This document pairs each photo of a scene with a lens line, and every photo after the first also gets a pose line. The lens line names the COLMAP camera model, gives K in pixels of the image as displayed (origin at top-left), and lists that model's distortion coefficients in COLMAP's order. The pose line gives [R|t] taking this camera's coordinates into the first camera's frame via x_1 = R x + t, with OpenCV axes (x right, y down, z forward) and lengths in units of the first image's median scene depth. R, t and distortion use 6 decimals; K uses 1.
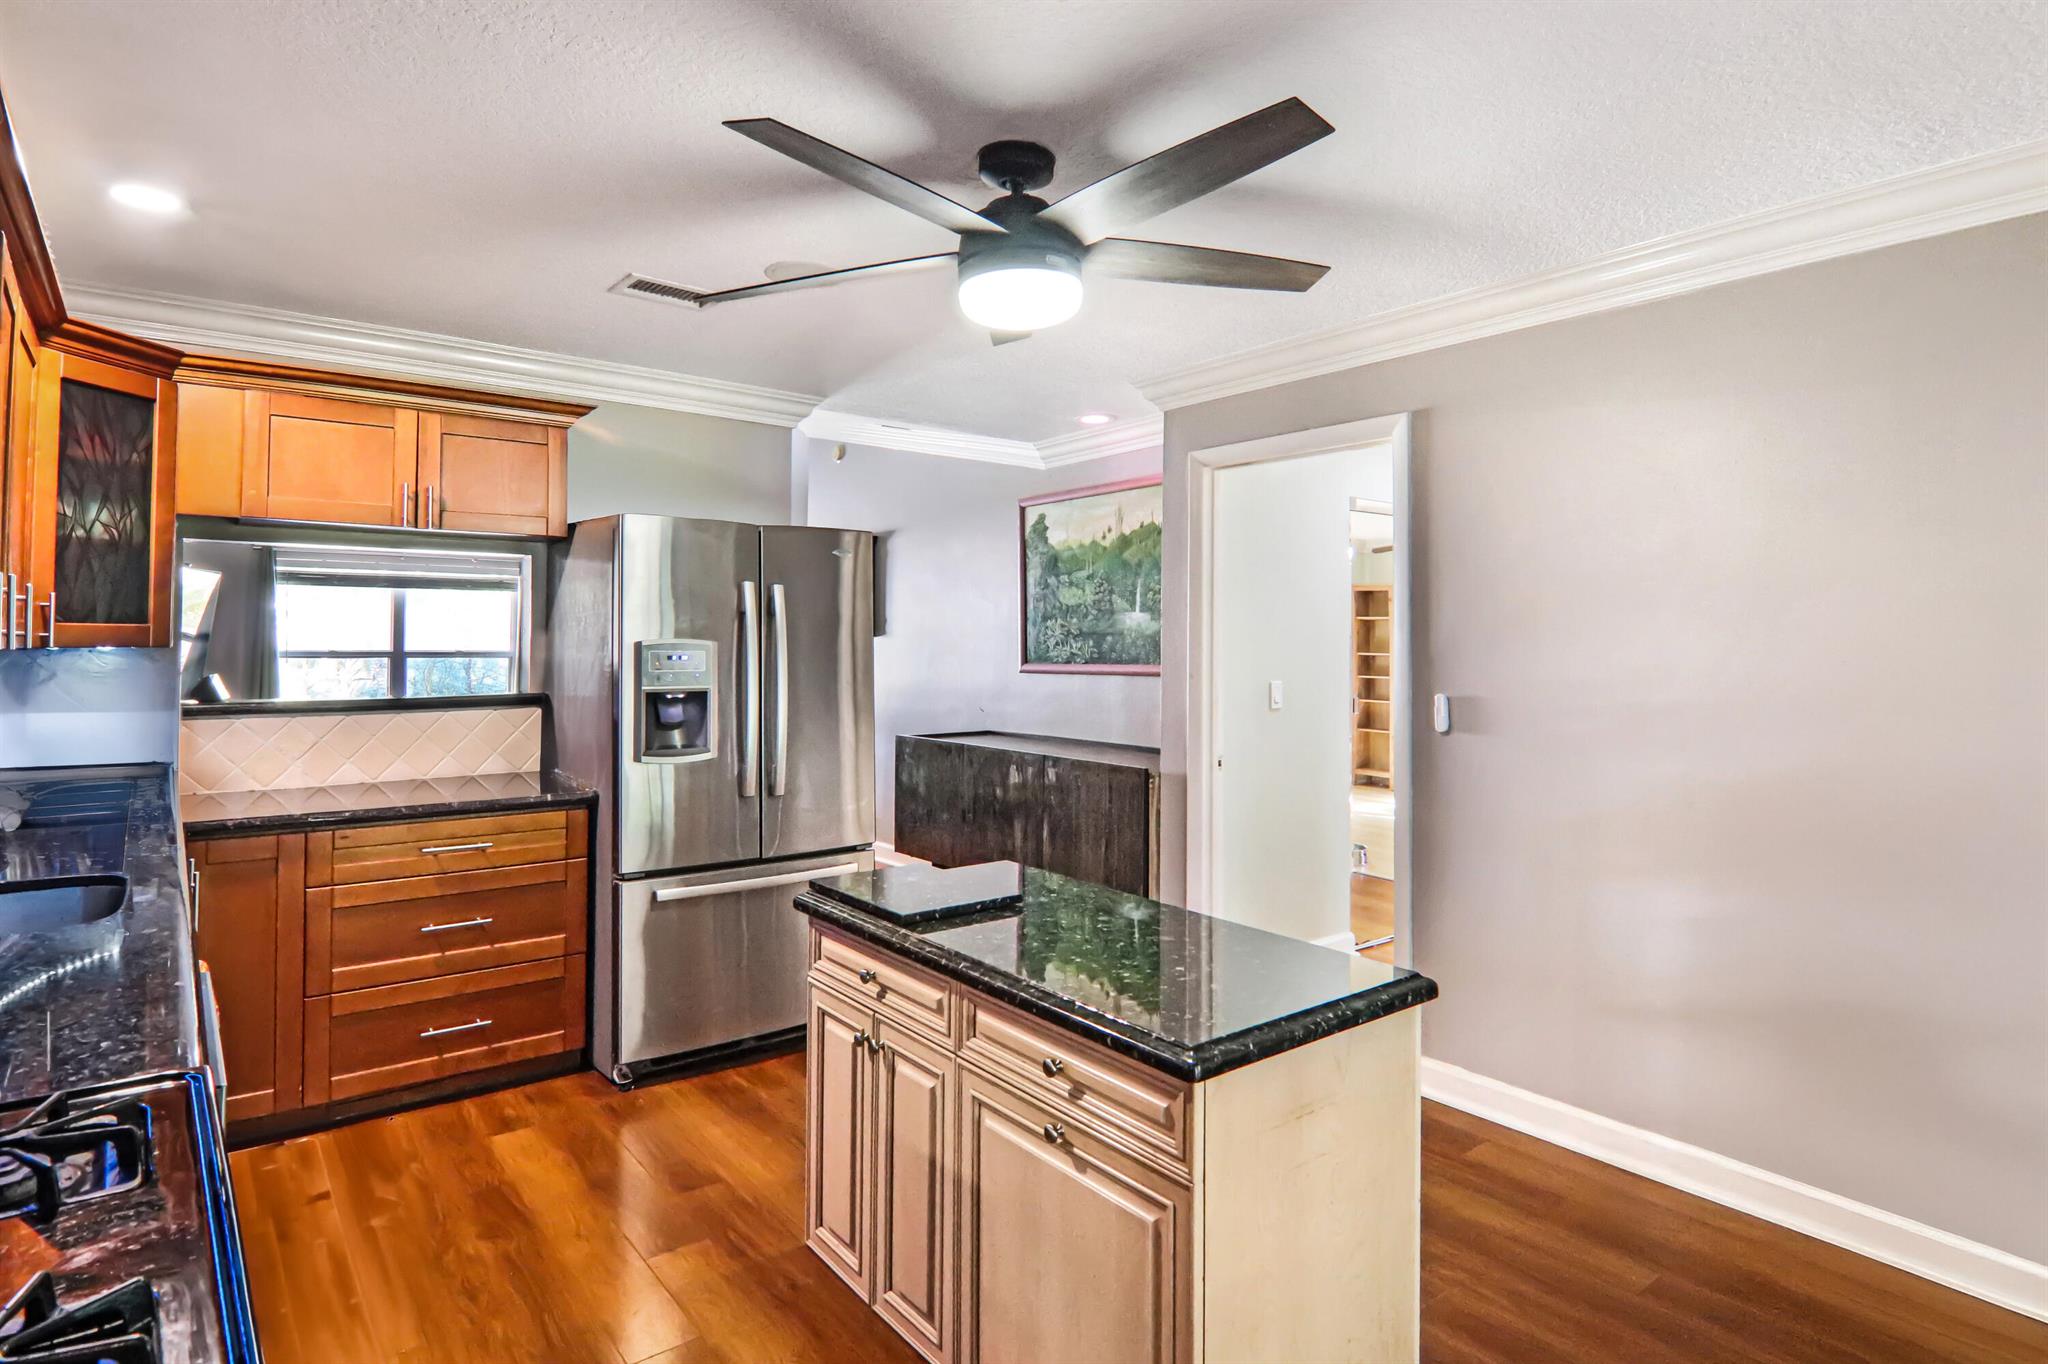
lens RADIAL K [[1063.4, 0, 984.3], [0, 1063.4, 677.2], [0, 0, 1]] dist [-0.014280, -0.002673]
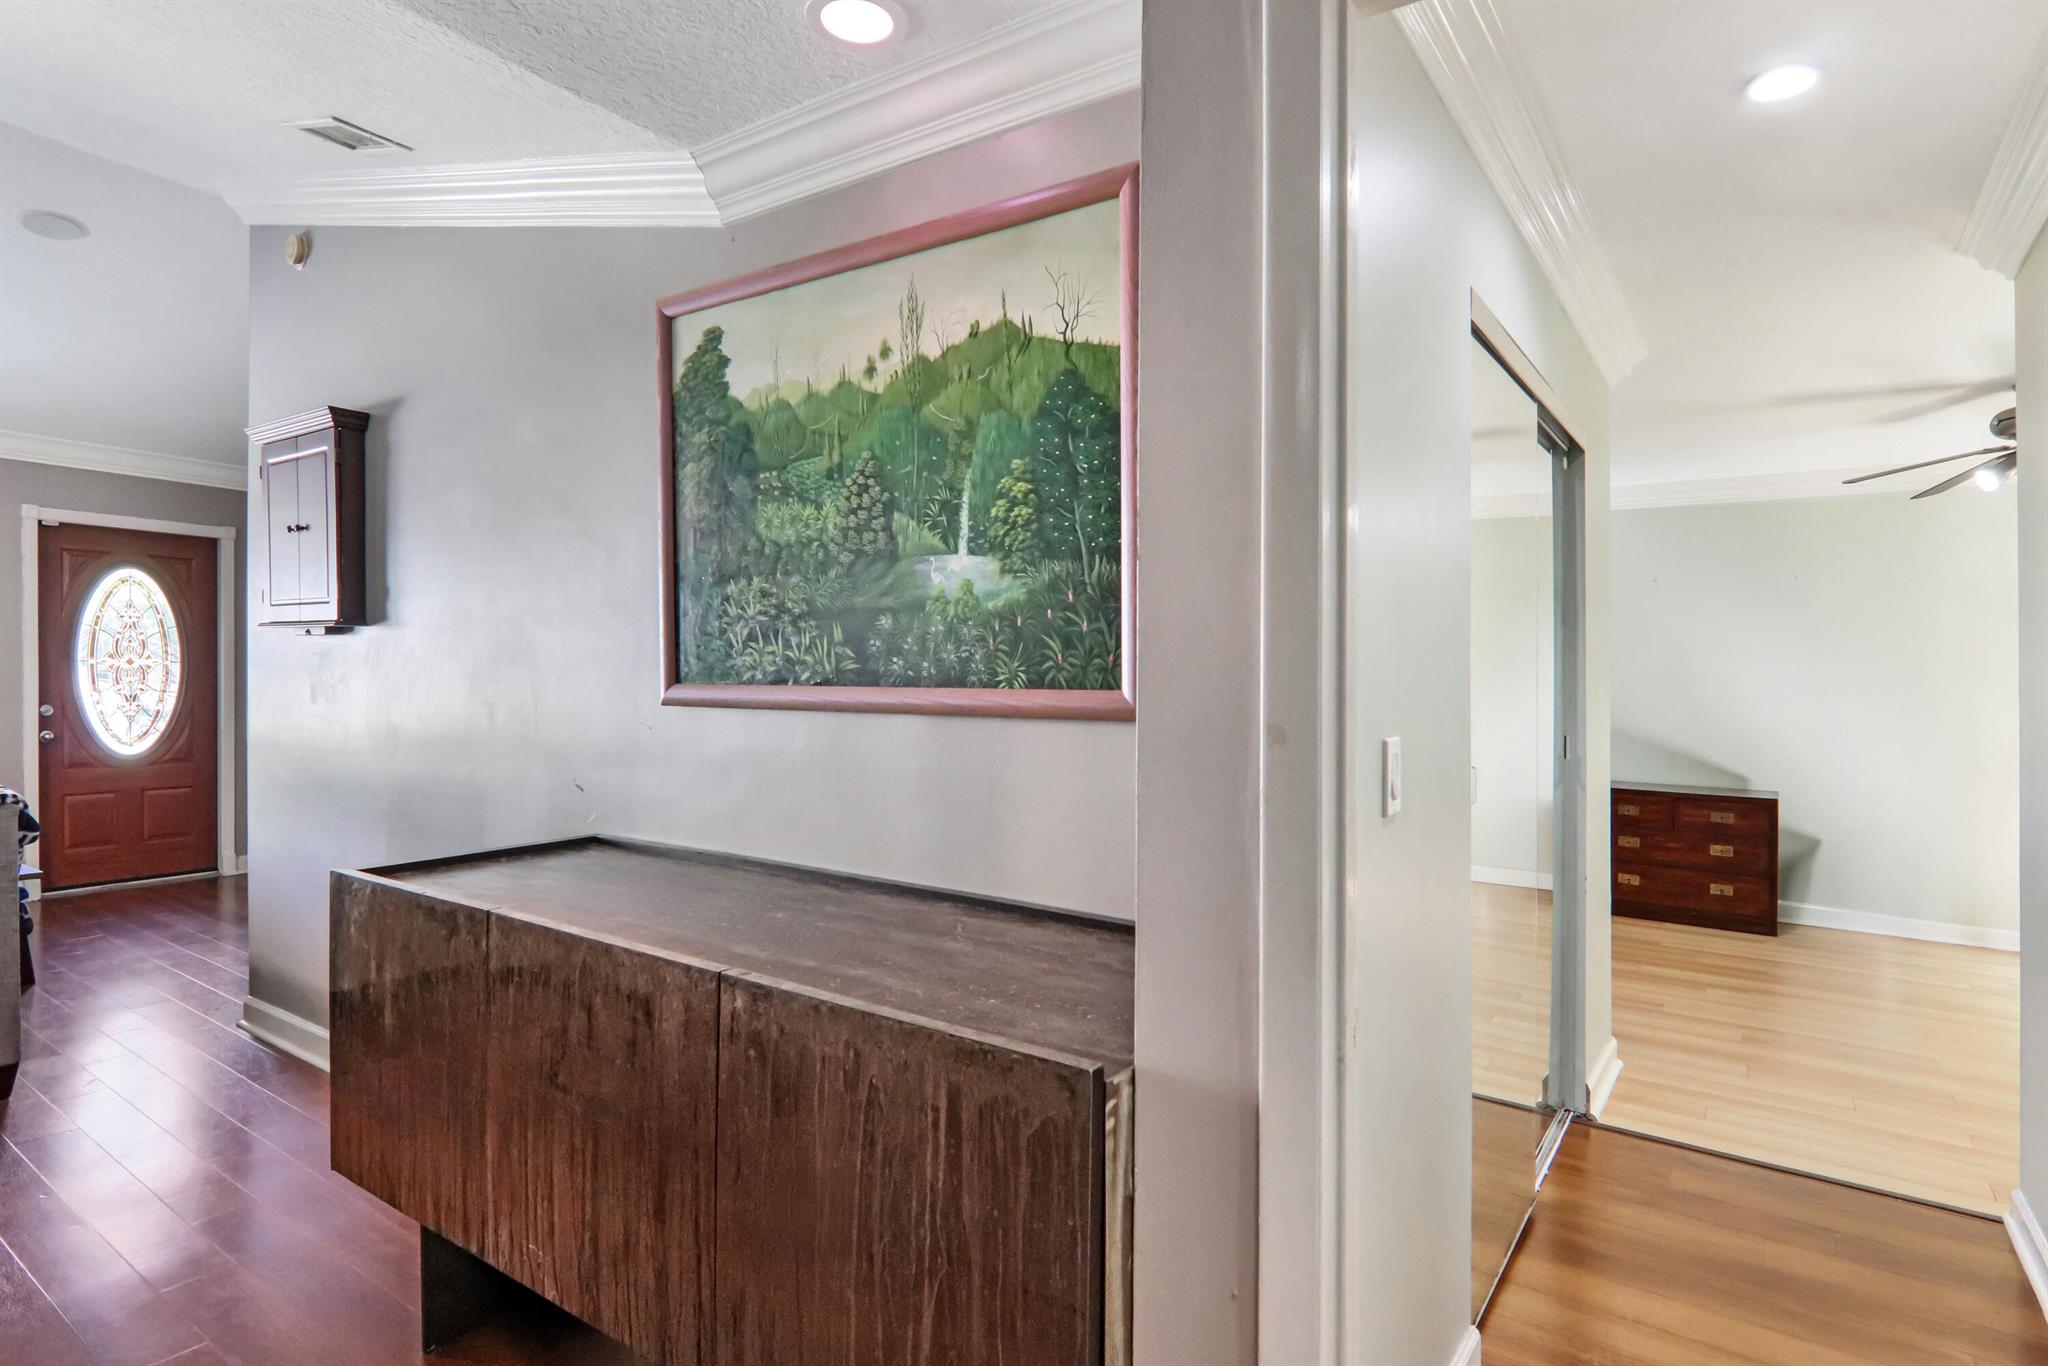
lens RADIAL K [[1063.4, 0, 1081.2], [0, 1063.4, 648.9], [0, 0, 1]] dist [-0.014280, -0.002673]
pose [[0.938566, -0.003275, 0.345085, 0.048884], [0.012162, 0.999648, -0.023590, -0.016437], [-0.344886, 0.026337, 0.938275, 0.601542]]
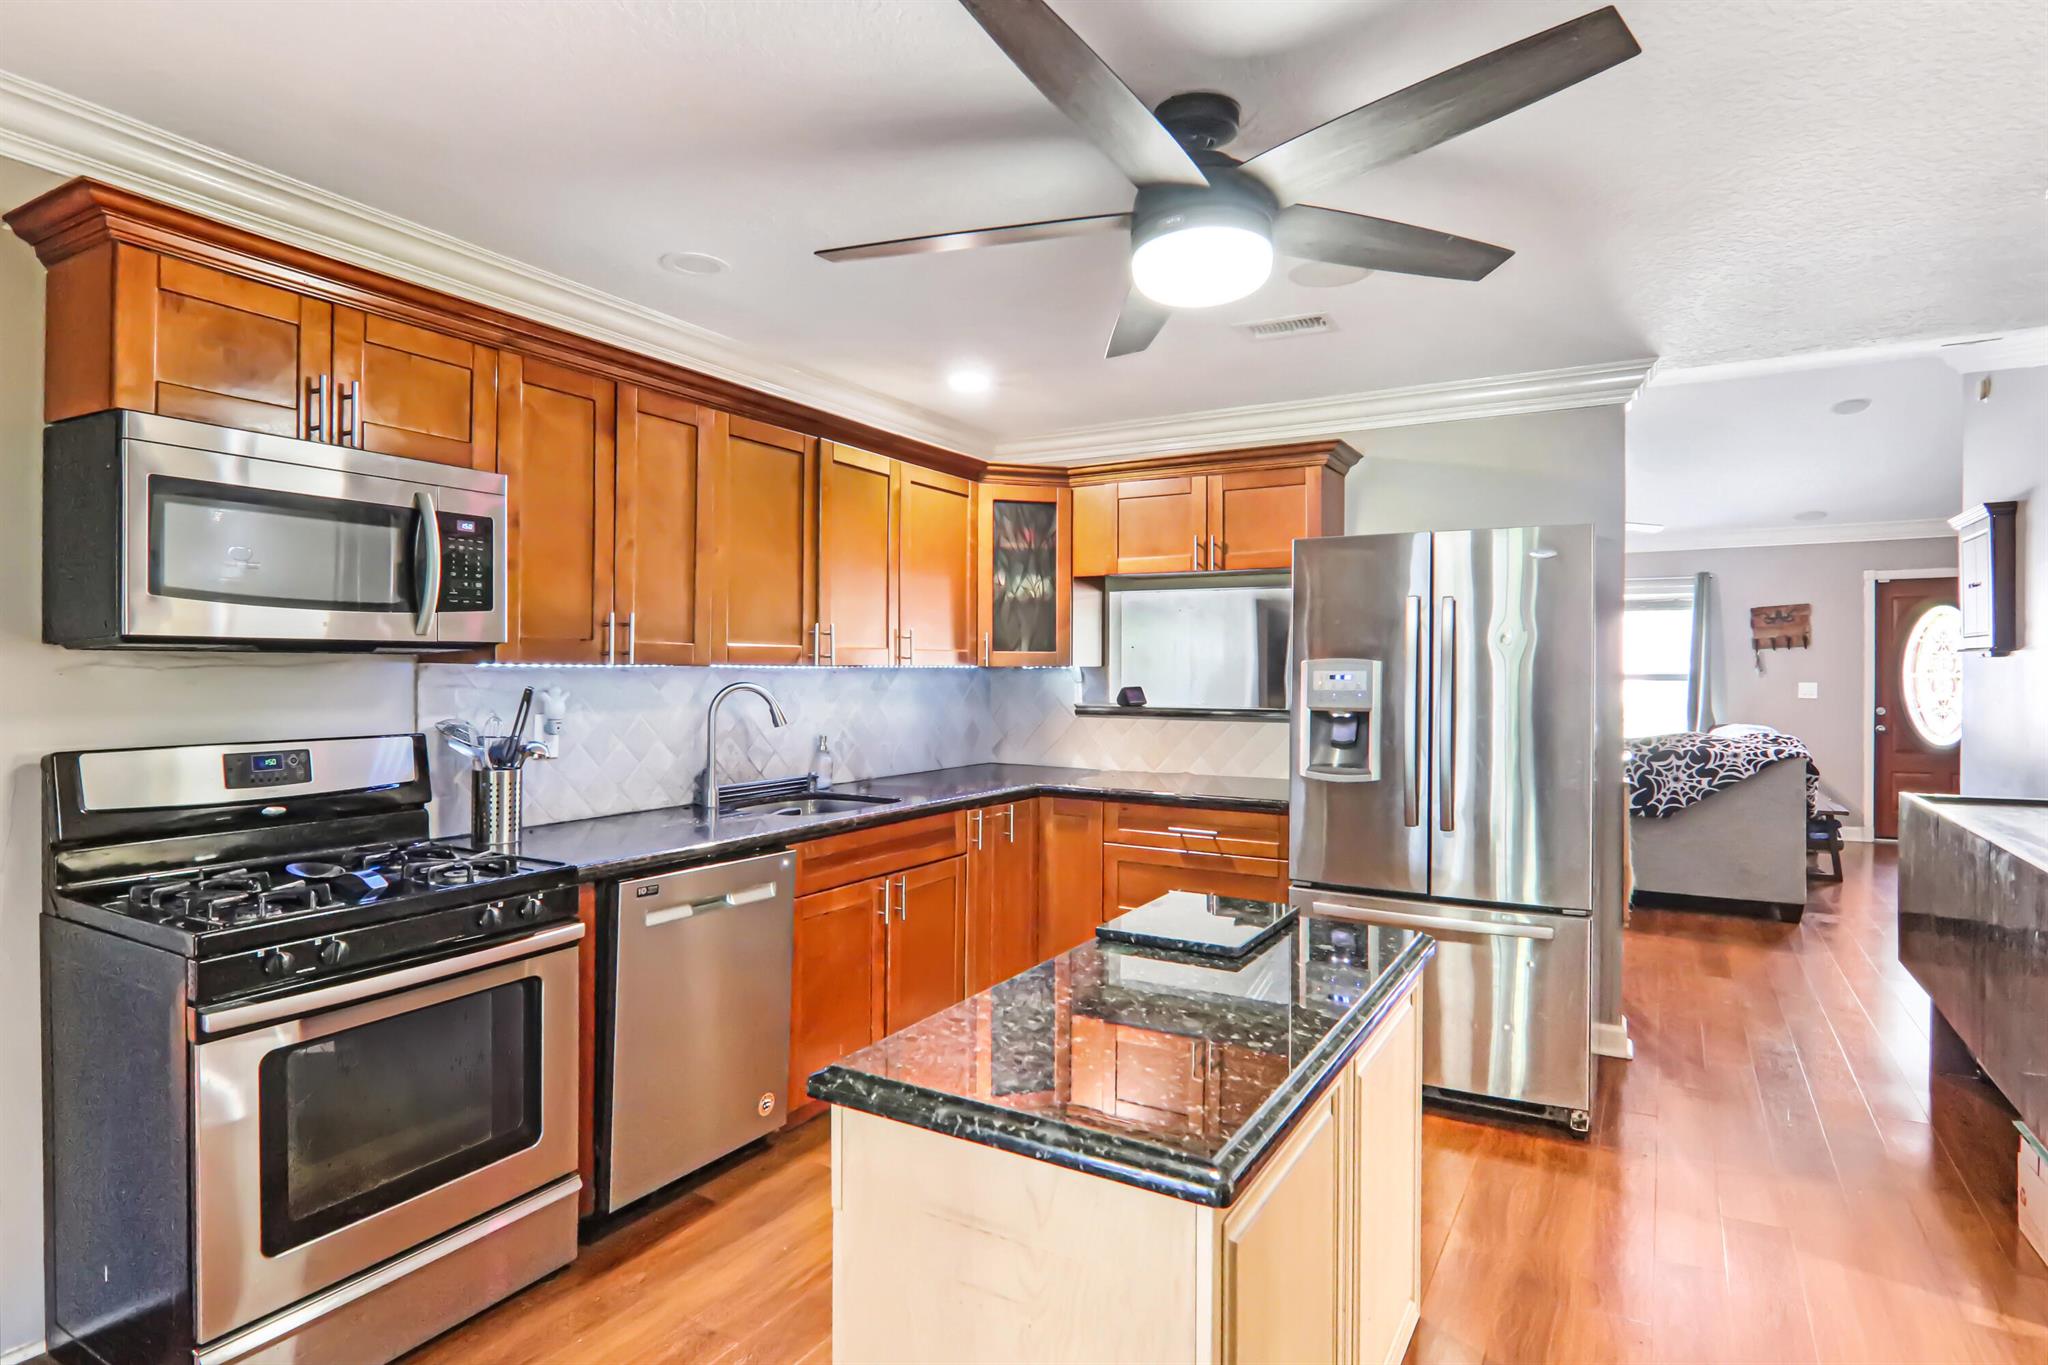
lens RADIAL K [[1063.4, 0, 1074.8], [0, 1063.4, 707.0], [0, 0, 1]] dist [-0.014280, -0.002673]
pose [[0.411579, 0.029949, -0.910882, 0.359473], [-0.023282, 0.999479, 0.022342, -0.004397], [0.911077, 0.012011, 0.412062, 0.240478]]
